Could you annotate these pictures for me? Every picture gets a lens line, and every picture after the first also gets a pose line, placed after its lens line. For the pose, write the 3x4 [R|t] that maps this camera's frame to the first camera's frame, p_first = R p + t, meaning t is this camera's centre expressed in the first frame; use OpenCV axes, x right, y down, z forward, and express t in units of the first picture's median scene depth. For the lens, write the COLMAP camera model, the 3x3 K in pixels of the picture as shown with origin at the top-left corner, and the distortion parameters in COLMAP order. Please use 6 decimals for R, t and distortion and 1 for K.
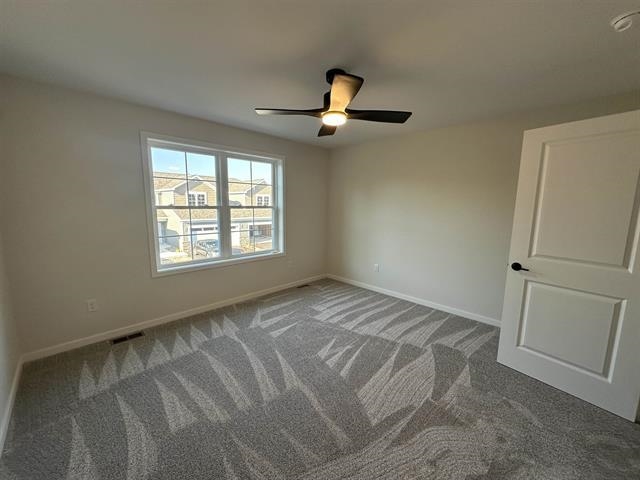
lens RADIAL K [[254.7, 0, 320.0], [0, 254.7, 240.0], [0, 0, 1]] dist [-0.000673, -0.000129]
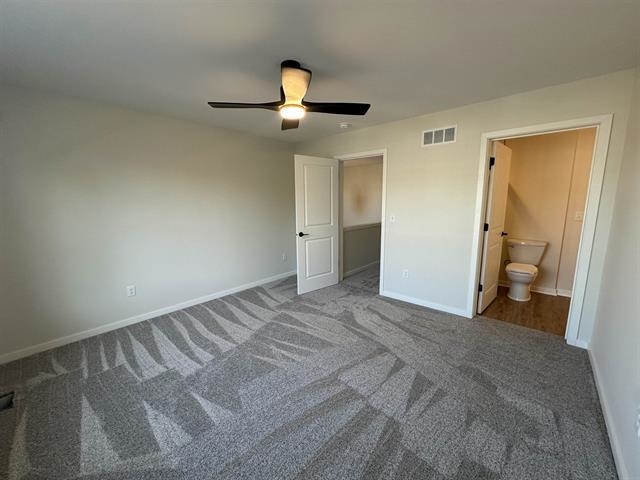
lens RADIAL K [[254.7, 0, 320.0], [0, 254.7, 240.0], [0, 0, 1]] dist [-0.000673, -0.000129]
pose [[-0.067122, -0.165920, 0.983852, -0.698545], [0.147581, 0.973578, 0.174256, -0.105250], [-0.986770, 0.156895, -0.040862, 0.709951]]
